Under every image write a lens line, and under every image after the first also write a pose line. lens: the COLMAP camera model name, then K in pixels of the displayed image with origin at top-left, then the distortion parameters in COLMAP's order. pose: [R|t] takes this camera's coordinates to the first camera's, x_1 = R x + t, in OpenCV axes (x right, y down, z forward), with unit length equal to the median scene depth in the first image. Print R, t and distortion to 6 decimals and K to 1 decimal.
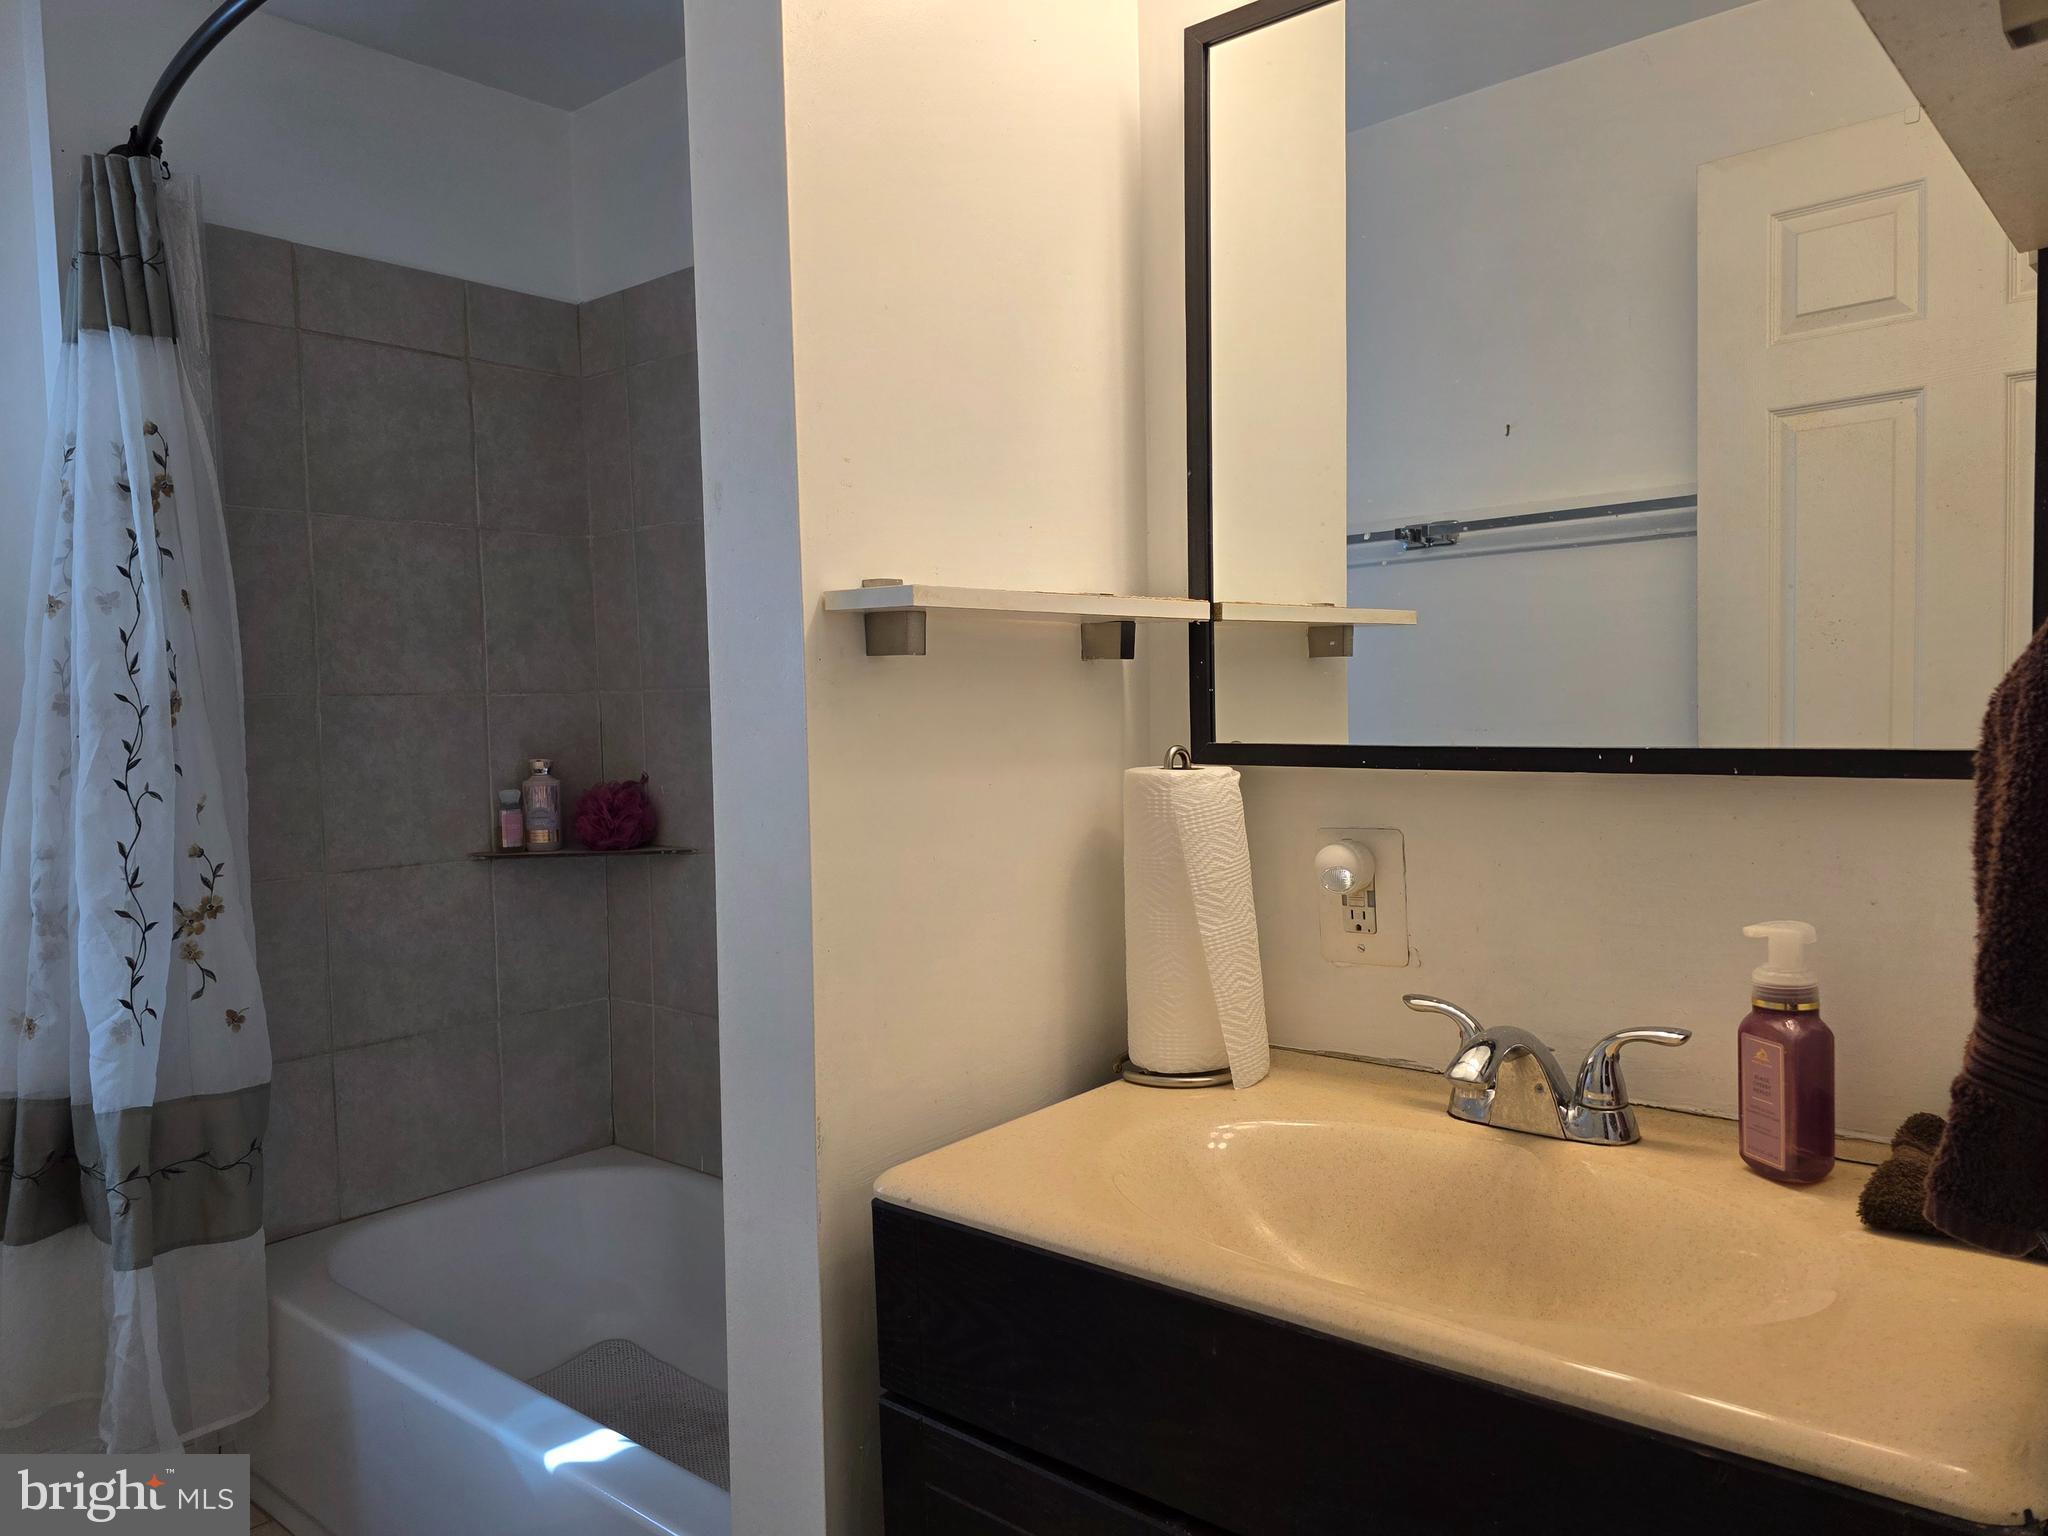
lens RADIAL K [[1456.9, 0, 1024.0], [0, 1456.9, 768.0], [0, 0, 1]] dist [0.003496, -0.001054]
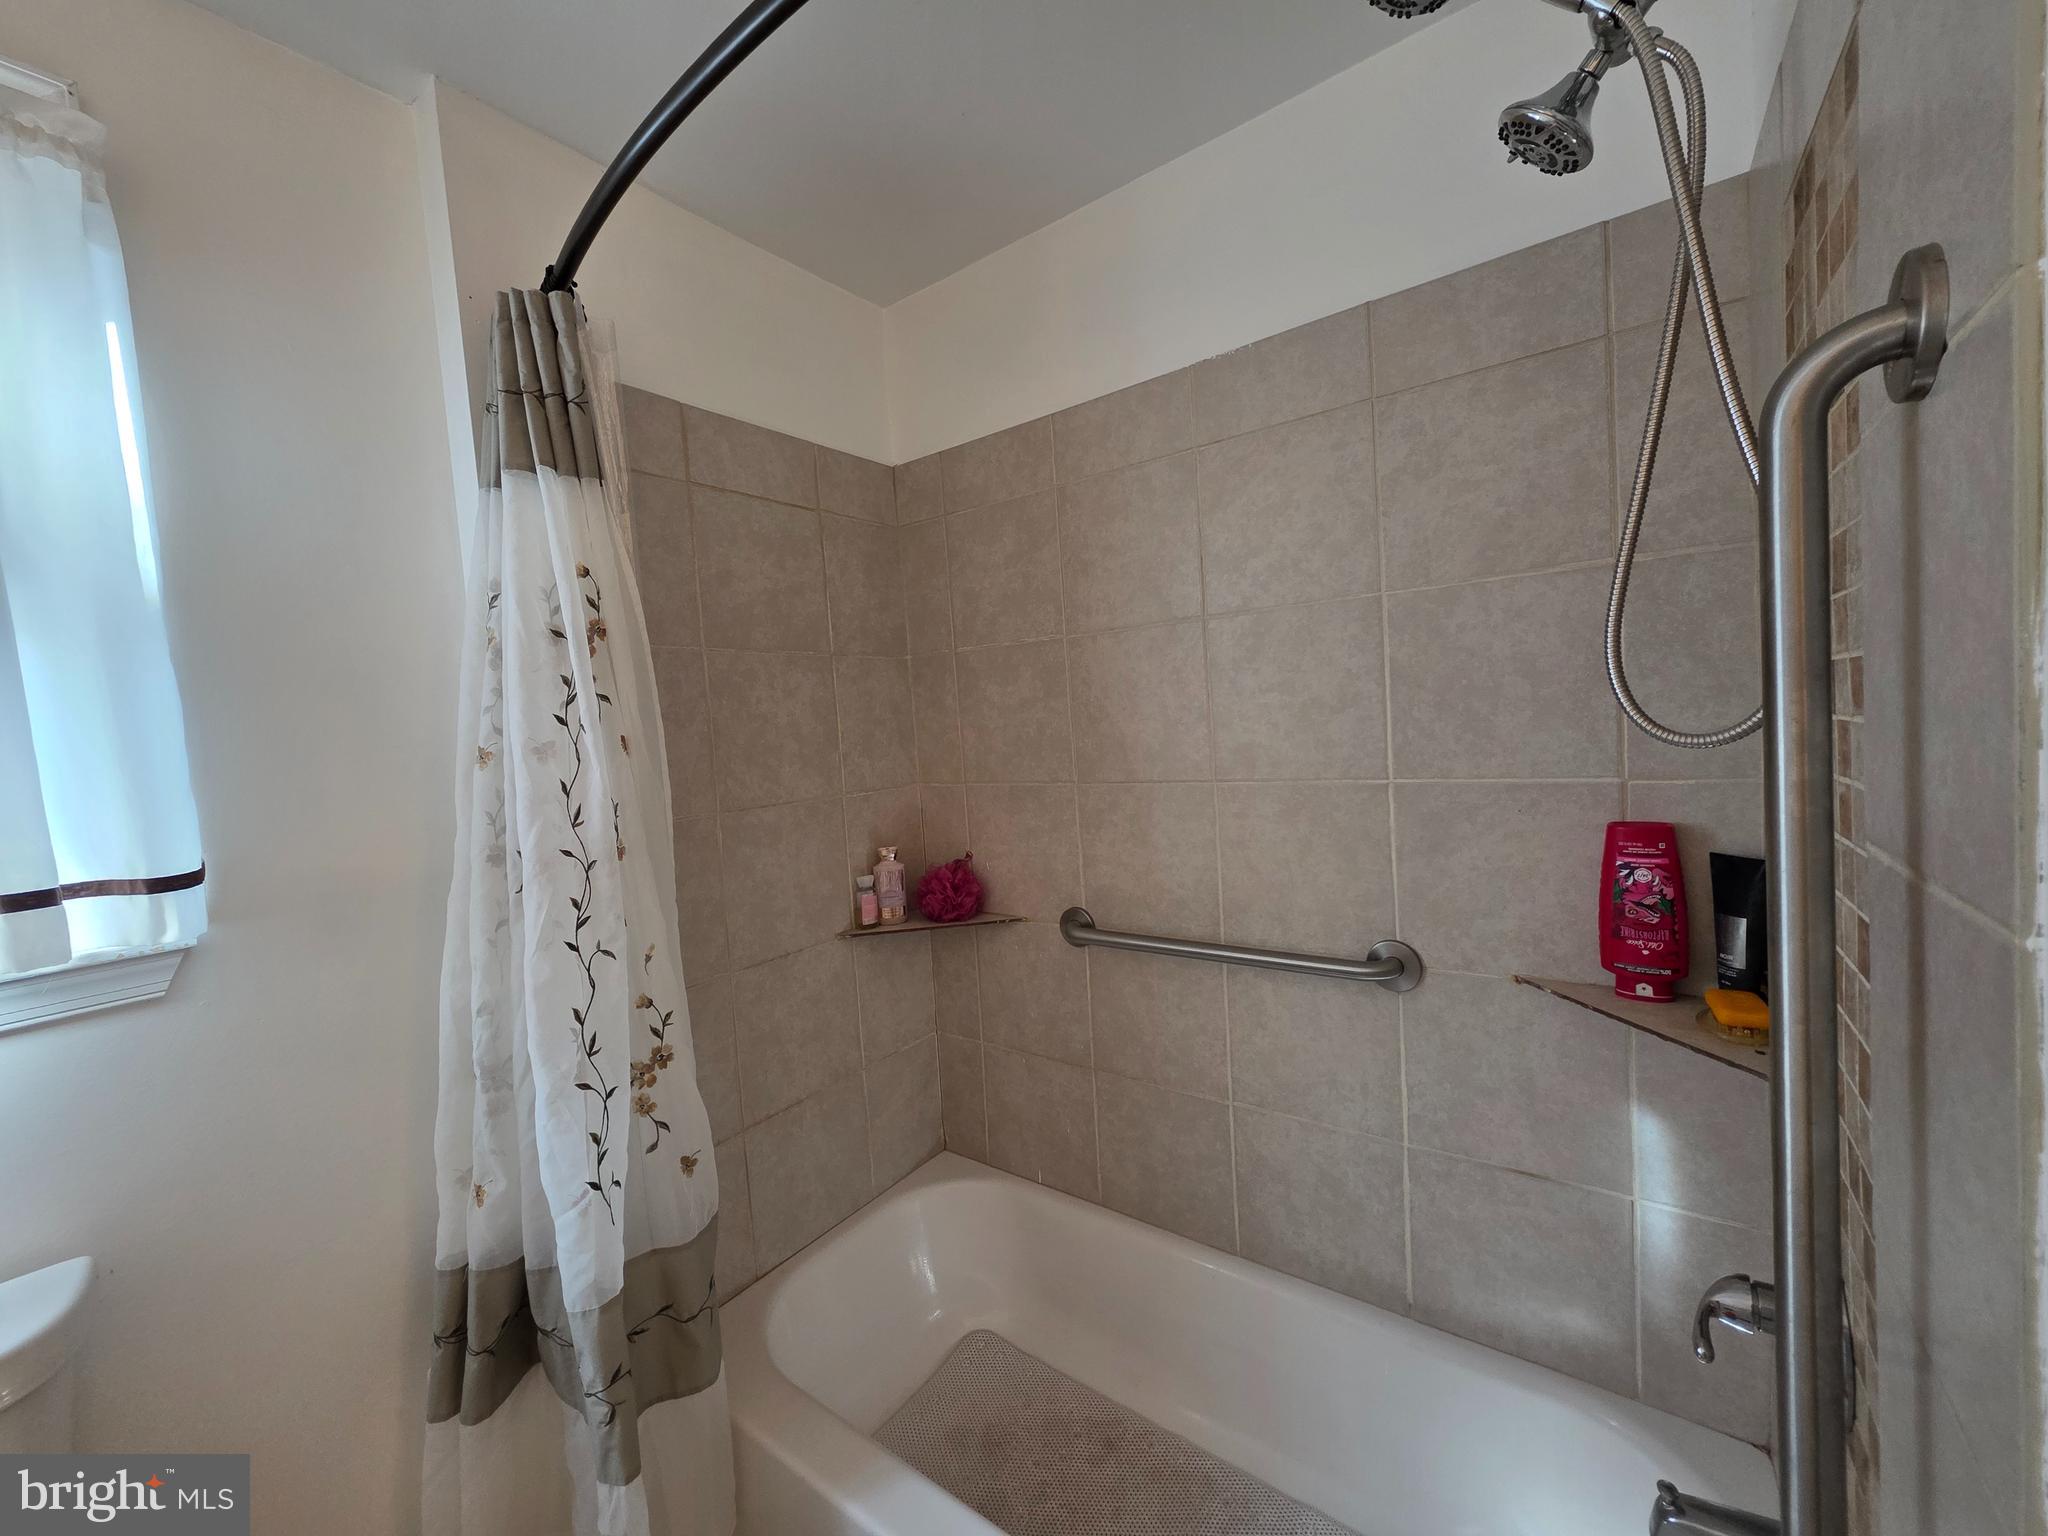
lens RADIAL K [[814.6, 0, 1026.6], [0, 814.6, 761.7], [0, 0, 1]] dist [-0.000465, 0.000113]
pose [[0.997117, -0.043237, 0.062352, -0.338851], [0.043439, 0.999054, -0.001887, -0.091133], [-0.062211, 0.004590, 0.998052, 0.434992]]
